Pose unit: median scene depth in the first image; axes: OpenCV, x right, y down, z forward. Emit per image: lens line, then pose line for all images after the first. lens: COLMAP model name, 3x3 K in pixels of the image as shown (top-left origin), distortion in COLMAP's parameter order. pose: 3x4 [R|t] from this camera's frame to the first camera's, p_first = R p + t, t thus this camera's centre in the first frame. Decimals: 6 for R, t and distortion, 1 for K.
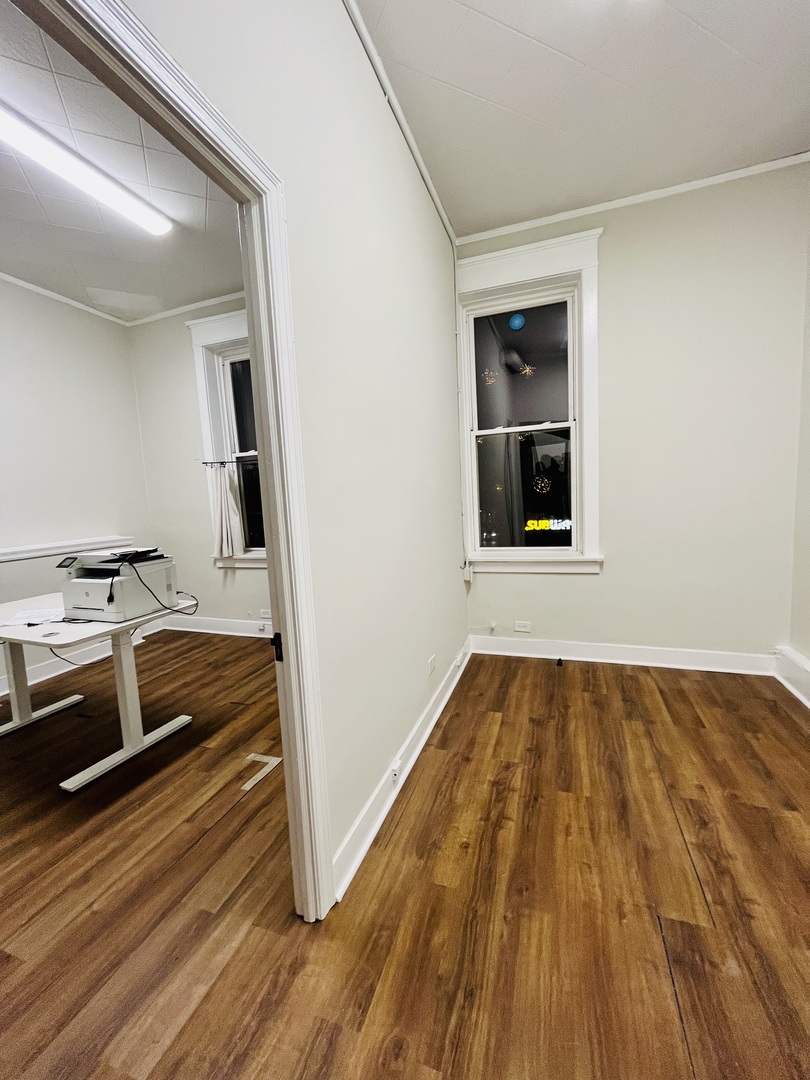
lens RADIAL K [[437.4, 0, 406.4], [0, 437.4, 538.6], [0, 0, 1]] dist [-0.002019, 0.000132]
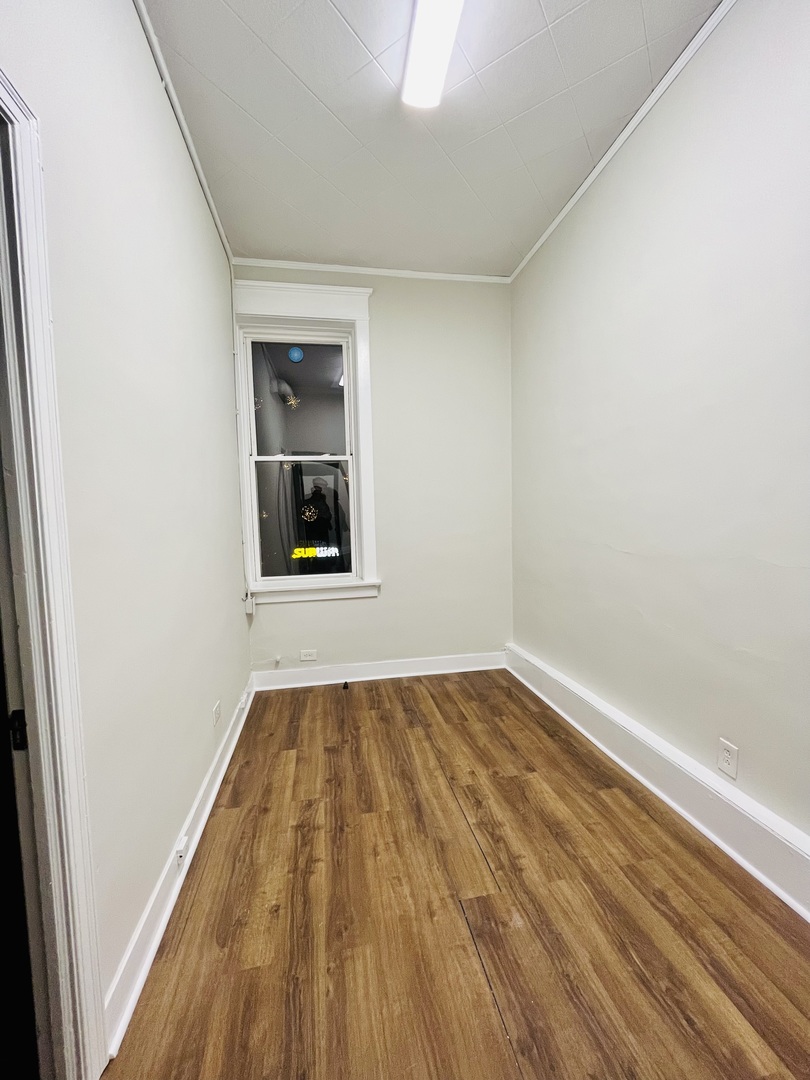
lens RADIAL K [[437.4, 0, 404.7], [0, 437.4, 538.5], [0, 0, 1]] dist [-0.002019, 0.000132]
pose [[0.867377, -0.003632, 0.497639, -0.091224], [0.035855, 0.997831, -0.055213, -0.001446], [-0.496359, 0.065733, 0.865625, 0.042192]]
